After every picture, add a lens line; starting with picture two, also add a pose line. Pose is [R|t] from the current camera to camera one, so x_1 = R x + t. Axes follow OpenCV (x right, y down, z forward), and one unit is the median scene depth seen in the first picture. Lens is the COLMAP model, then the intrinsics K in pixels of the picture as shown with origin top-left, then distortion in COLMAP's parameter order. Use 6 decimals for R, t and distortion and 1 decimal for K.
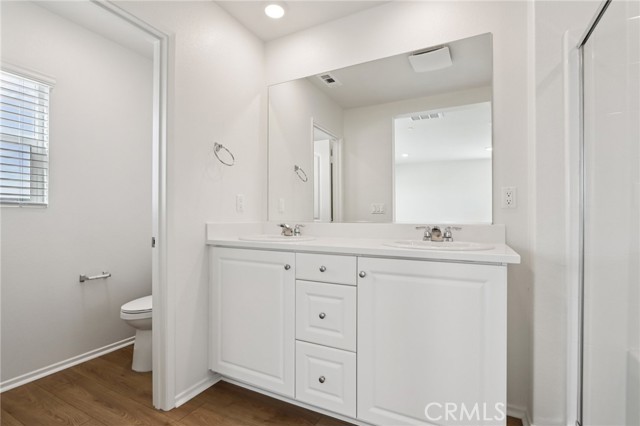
lens RADIAL K [[294.8, 0, 330.1], [0, 294.8, 214.1], [0, 0, 1]] dist [-0.006348, 0.001622]
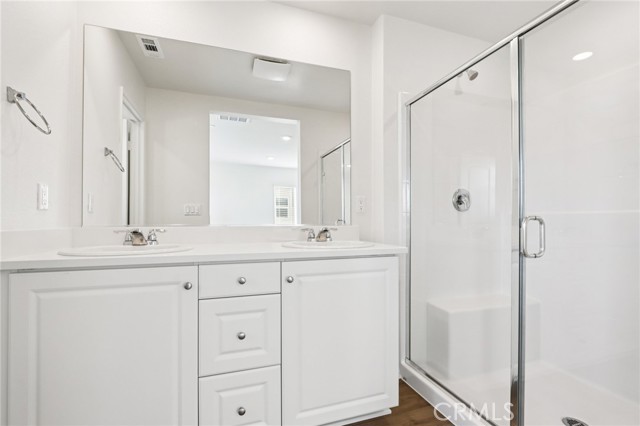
lens RADIAL K [[294.8, 0, 322.0], [0, 294.8, 213.7], [0, 0, 1]] dist [-0.006348, 0.001622]
pose [[0.705224, 0.012039, 0.708883, -0.395009], [-0.006232, 0.999922, -0.010782, -0.000238], [-0.708957, 0.003186, 0.705244, 0.197520]]
